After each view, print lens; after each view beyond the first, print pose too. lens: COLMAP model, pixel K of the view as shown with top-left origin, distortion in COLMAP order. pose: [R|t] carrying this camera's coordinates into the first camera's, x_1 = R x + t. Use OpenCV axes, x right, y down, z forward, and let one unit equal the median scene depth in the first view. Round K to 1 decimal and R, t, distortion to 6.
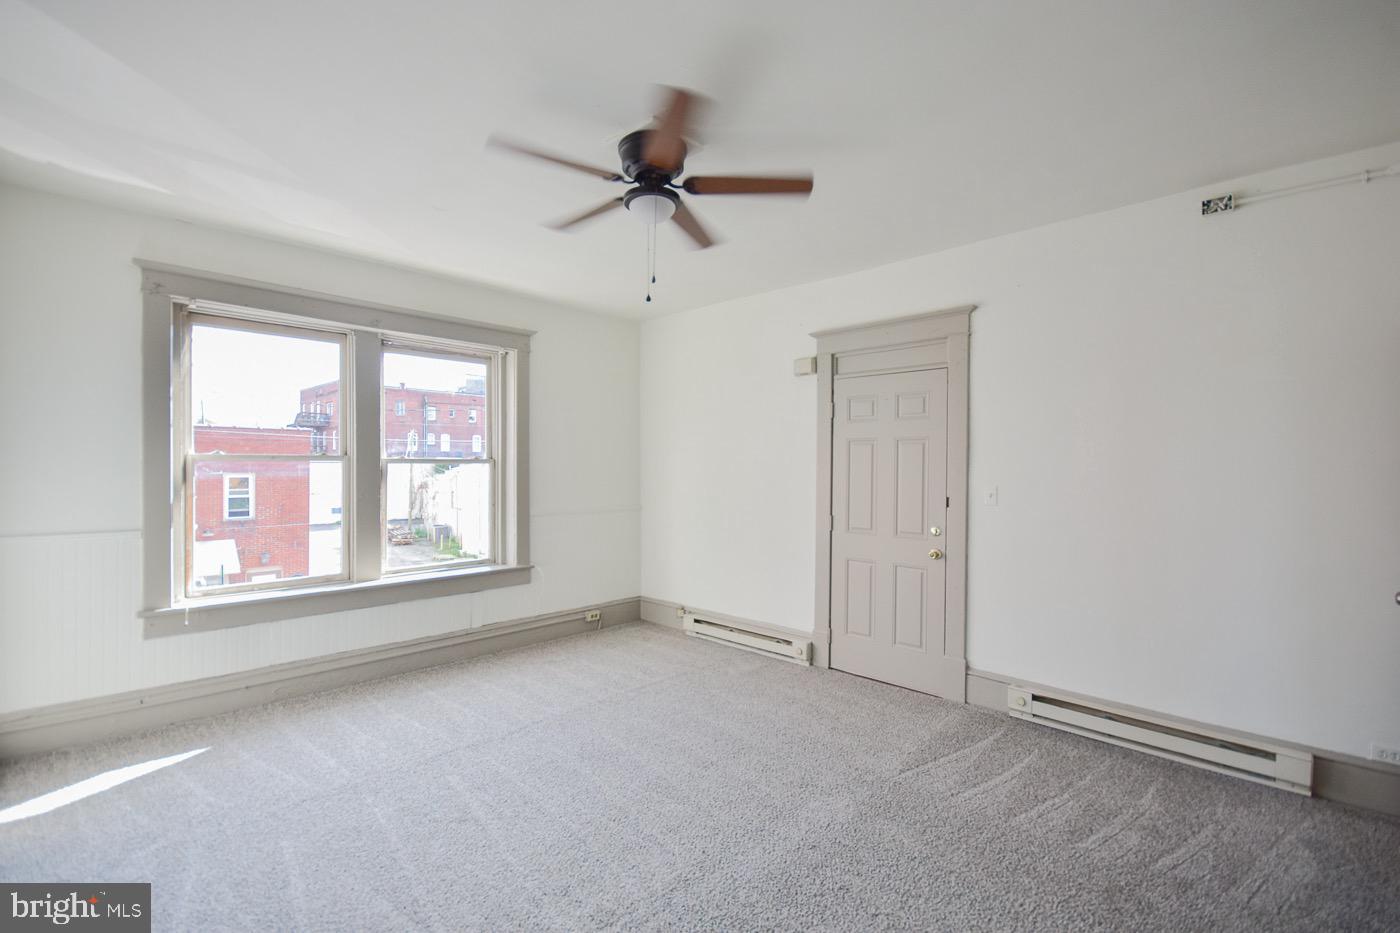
lens RADIAL K [[621.2, 0, 700.0], [0, 621.2, 466.5], [0, 0, 1]] dist [0.002123, -0.000547]
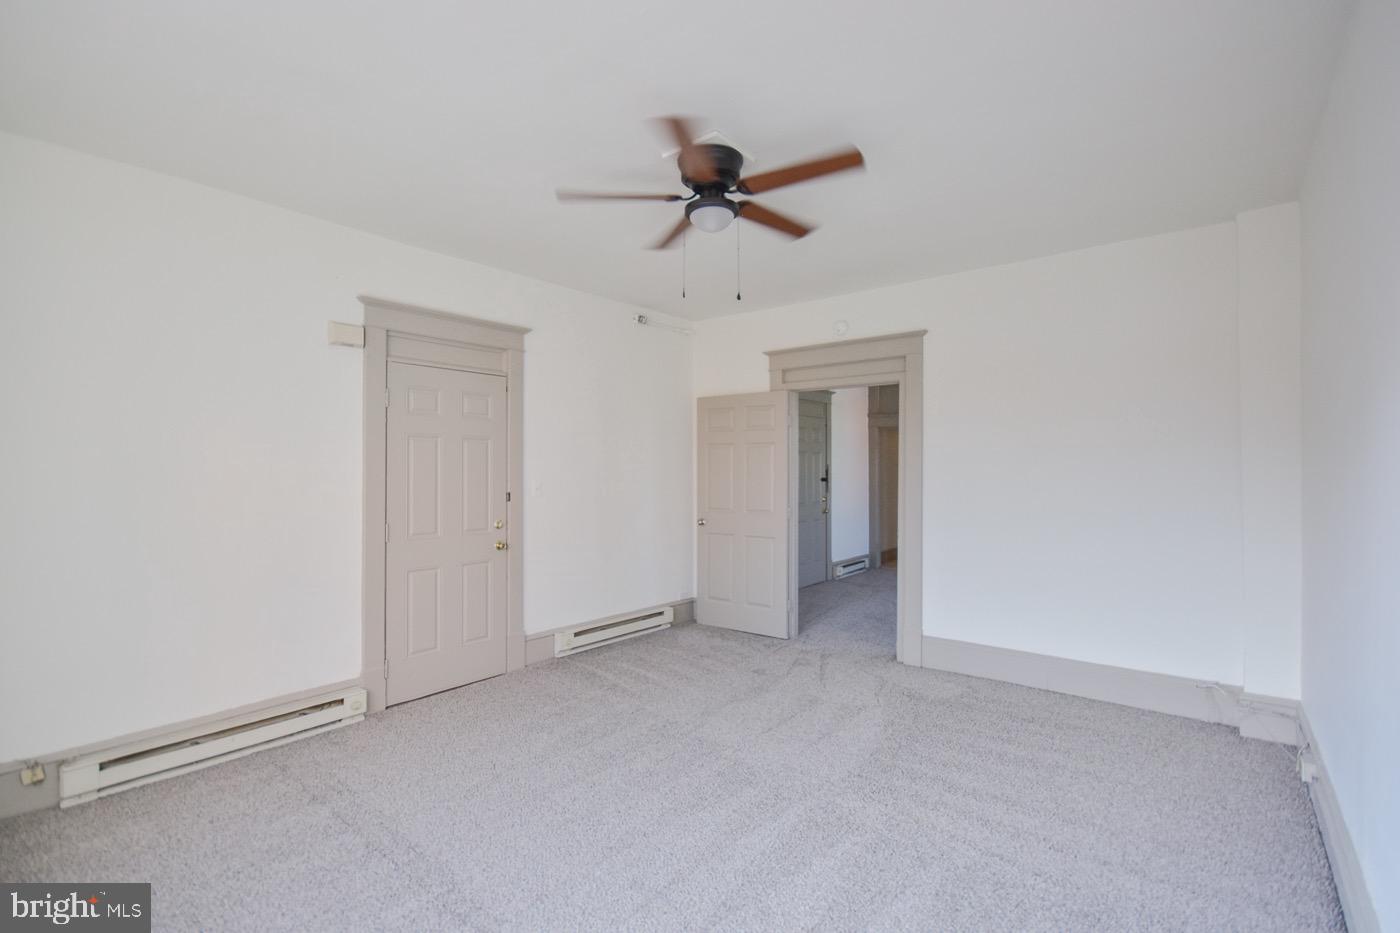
lens RADIAL K [[645.8, 0, 706.4], [0, 645.8, 467.0], [0, 0, 1]] dist [0.000535, -0.005327]
pose [[-0.098617, -0.001211, 0.995125, -0.693718], [0.003991, 0.999991, 0.001612, 0.002979], [-0.995118, 0.004131, -0.098611, 0.660814]]
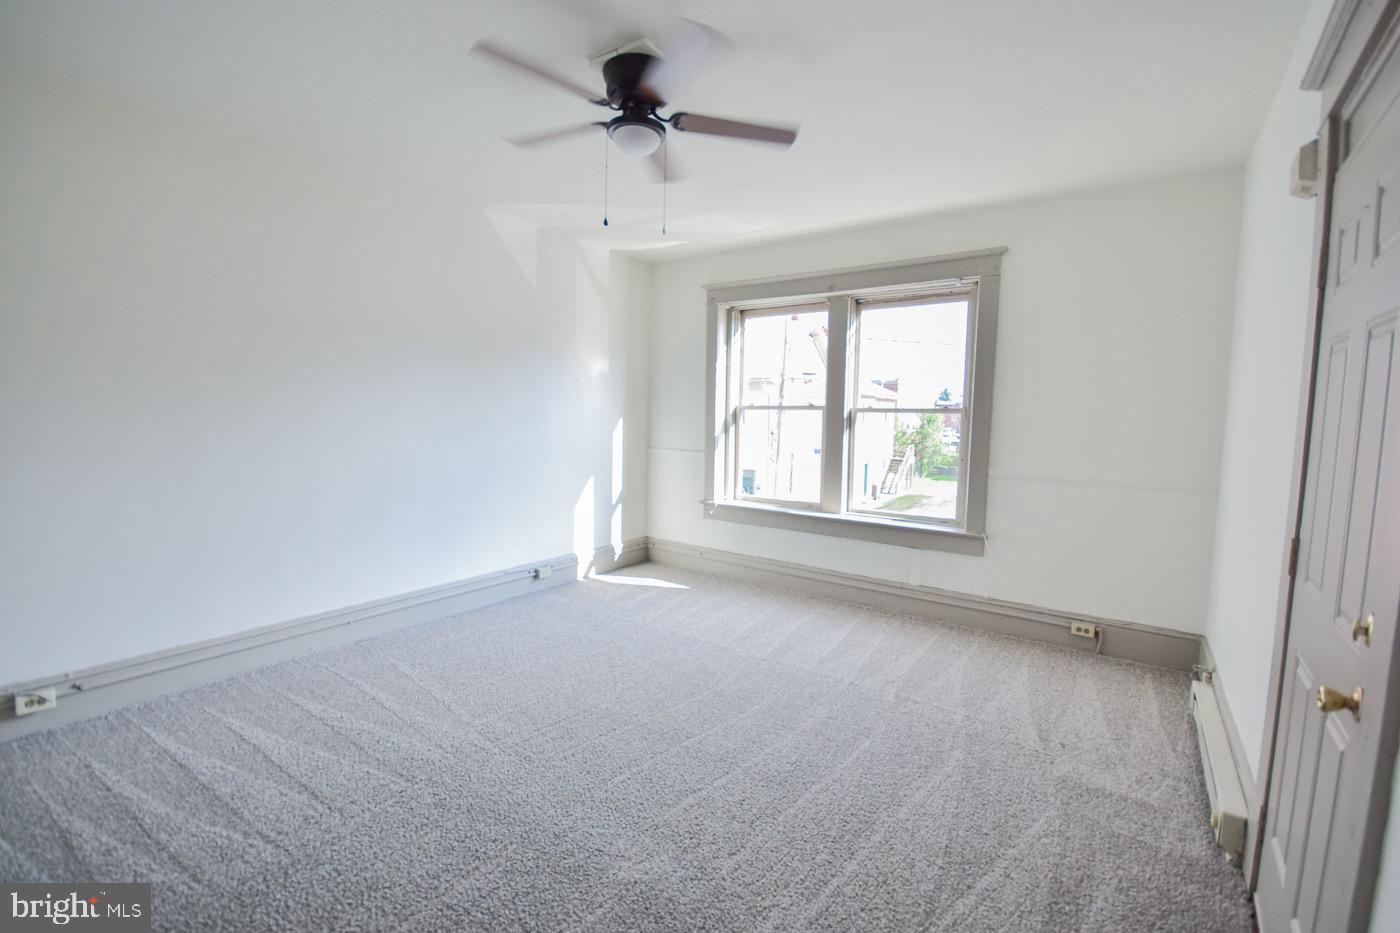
lens RADIAL K [[621.2, 0, 700.0], [0, 621.2, 466.5], [0, 0, 1]] dist [0.002123, -0.000547]
pose [[0.143995, 0.082479, -0.986135, 0.558544], [-0.019151, 0.996566, 0.080555, 0.006822], [0.989393, 0.007286, 0.145080, 0.571722]]
